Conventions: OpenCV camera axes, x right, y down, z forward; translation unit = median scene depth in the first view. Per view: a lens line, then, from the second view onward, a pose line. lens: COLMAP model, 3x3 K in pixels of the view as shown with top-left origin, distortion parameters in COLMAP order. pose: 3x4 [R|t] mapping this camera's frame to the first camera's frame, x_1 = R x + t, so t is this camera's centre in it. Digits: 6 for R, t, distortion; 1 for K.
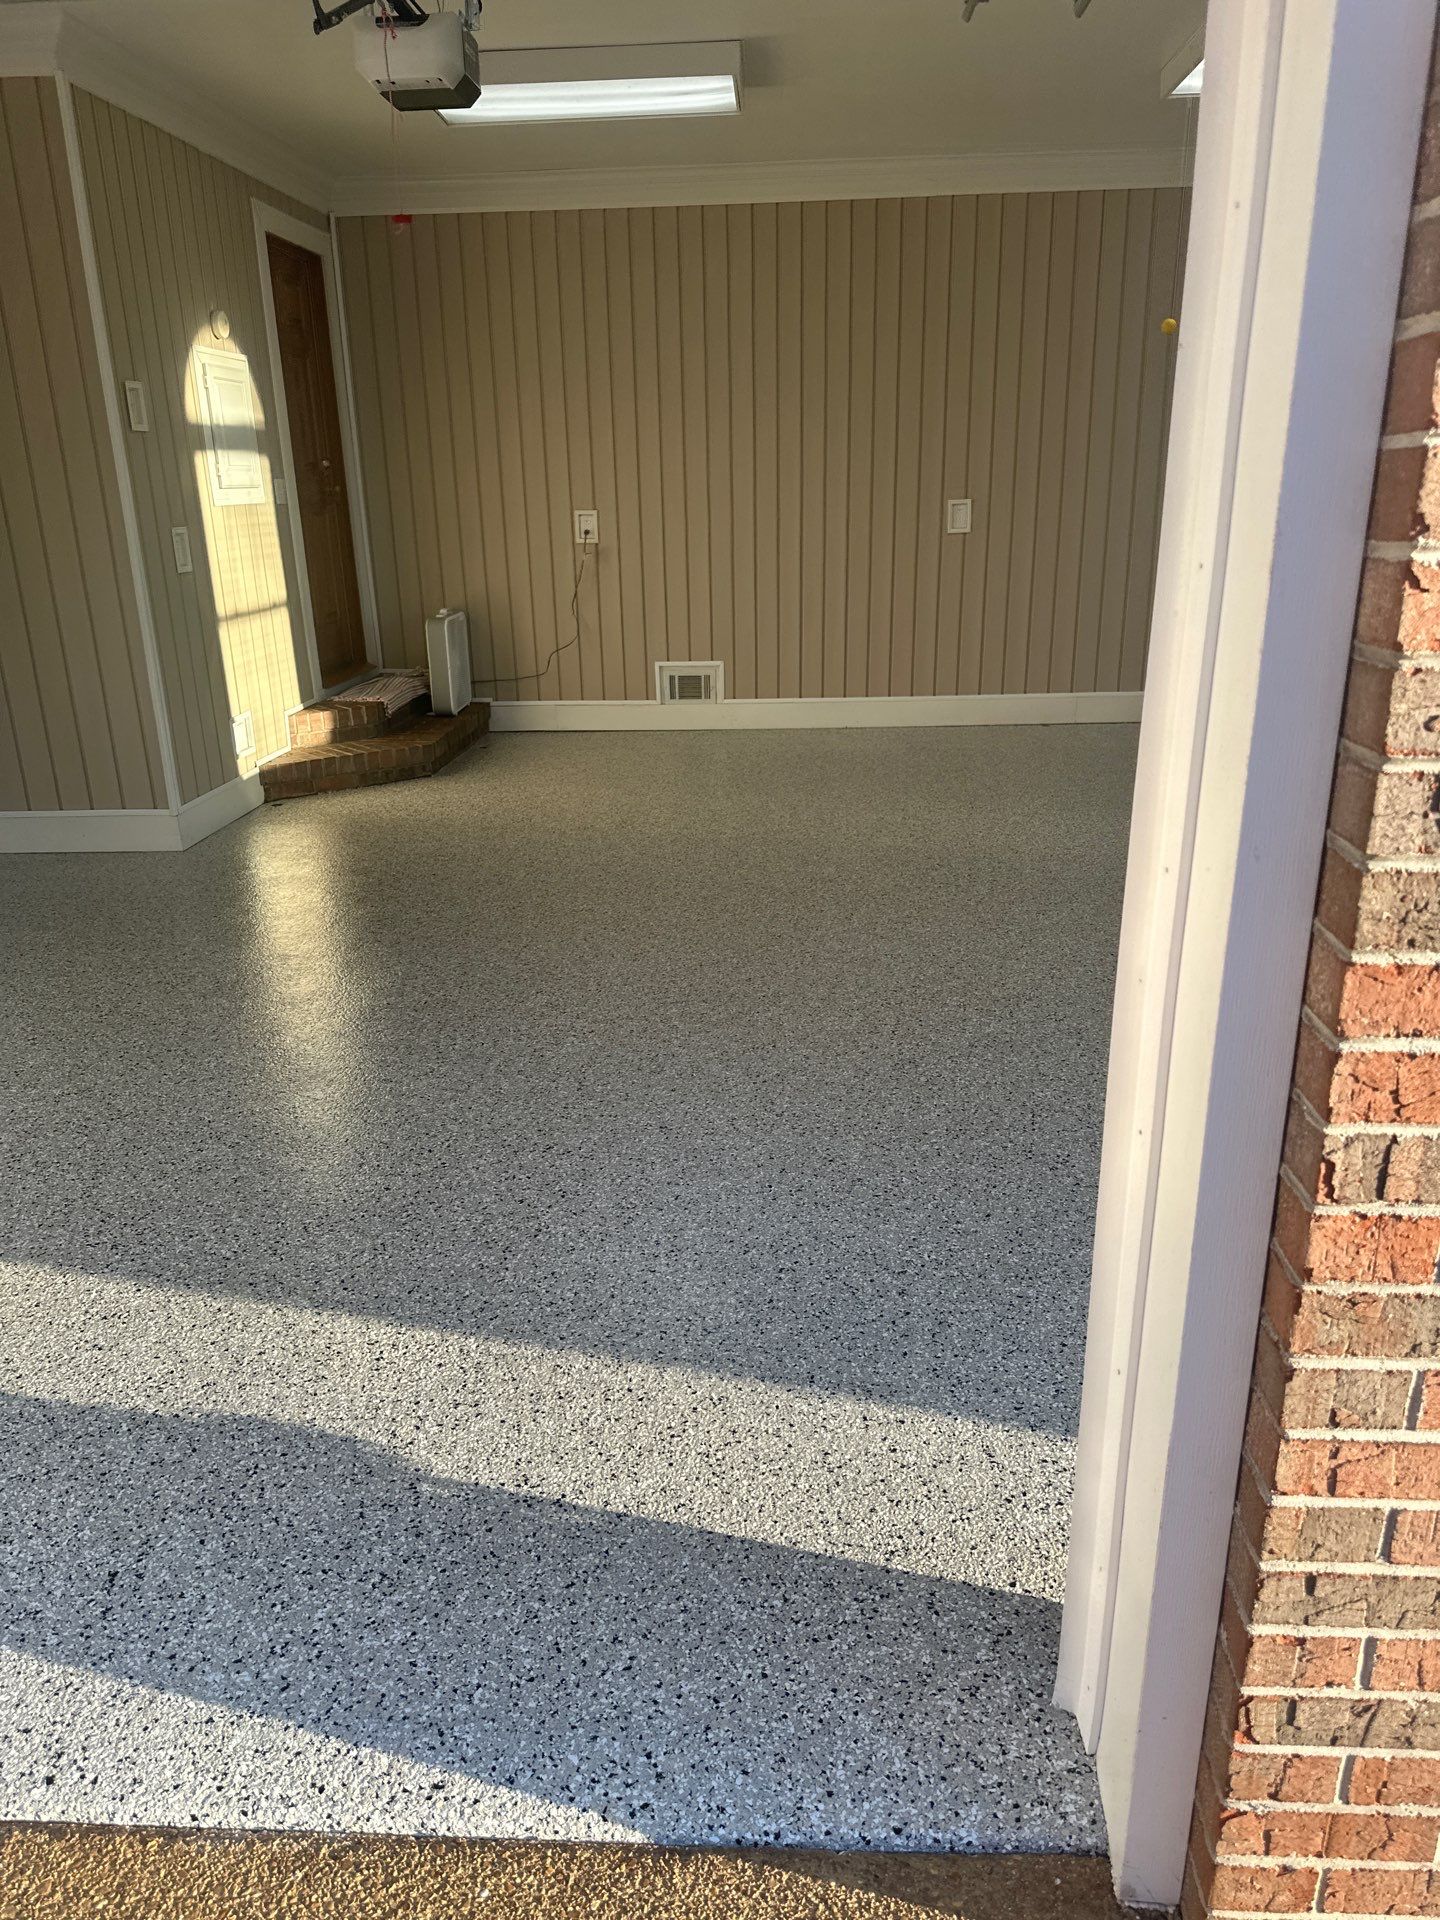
lens RADIAL K [[1313.3, 0, 719.8], [0, 1313.3, 1039.3], [0, 0, 1]] dist [0.164559, -0.198406]
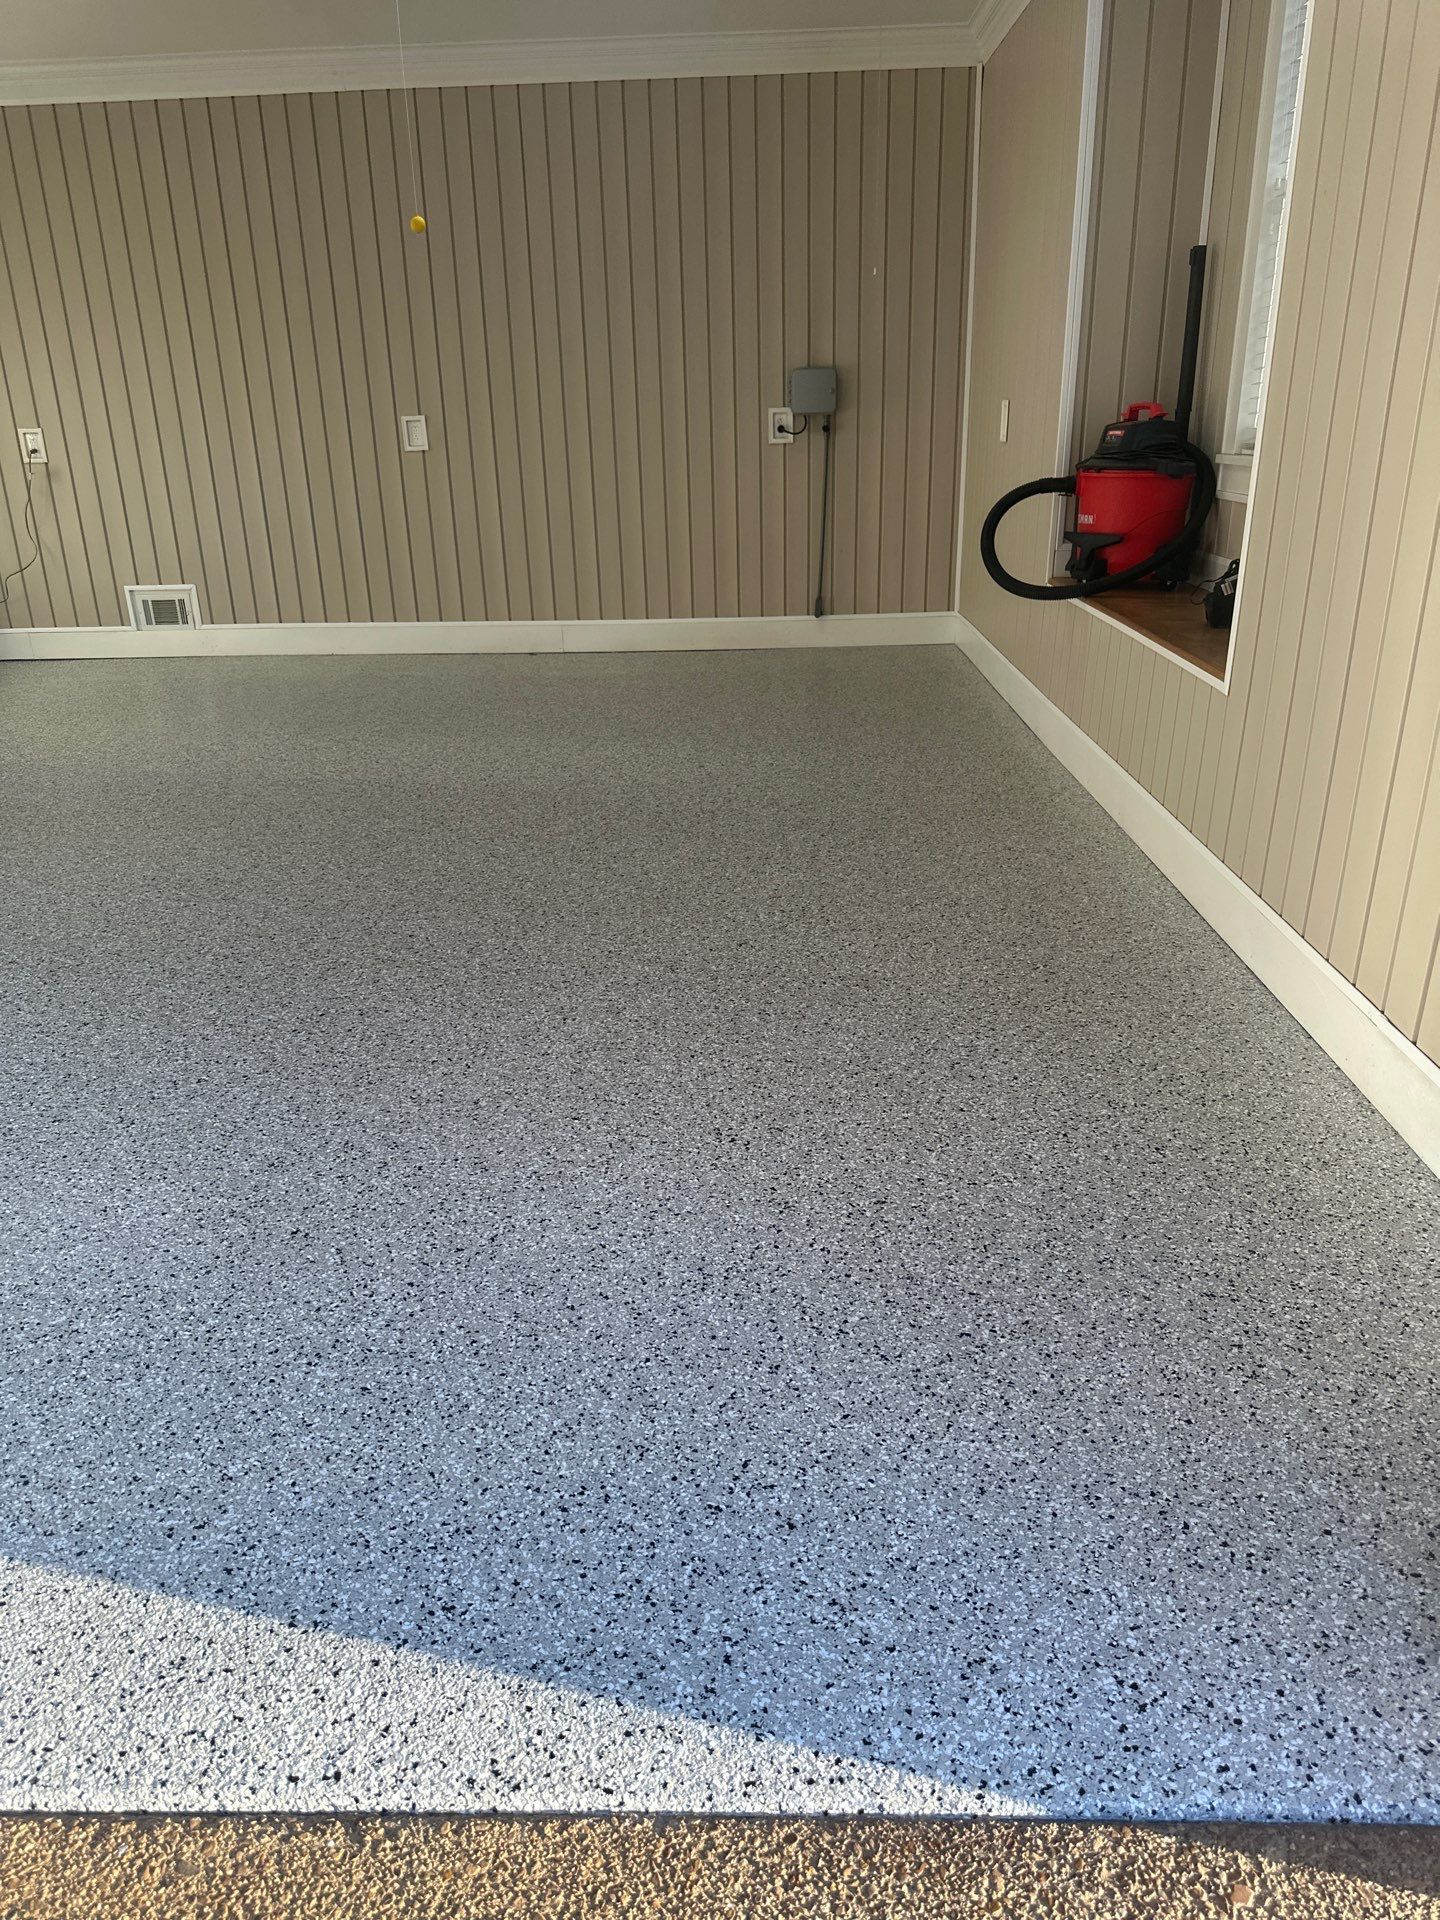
lens RADIAL K [[1322.8, 0, 711.6], [0, 1322.8, 1027.0], [0, 0, 1]] dist [0.155710, -0.144131]
pose [[0.999755, -0.021345, 0.005875, 0.395524], [0.021147, 0.999270, 0.031817, 0.011980], [-0.006550, -0.031685, 0.999476, 0.005860]]
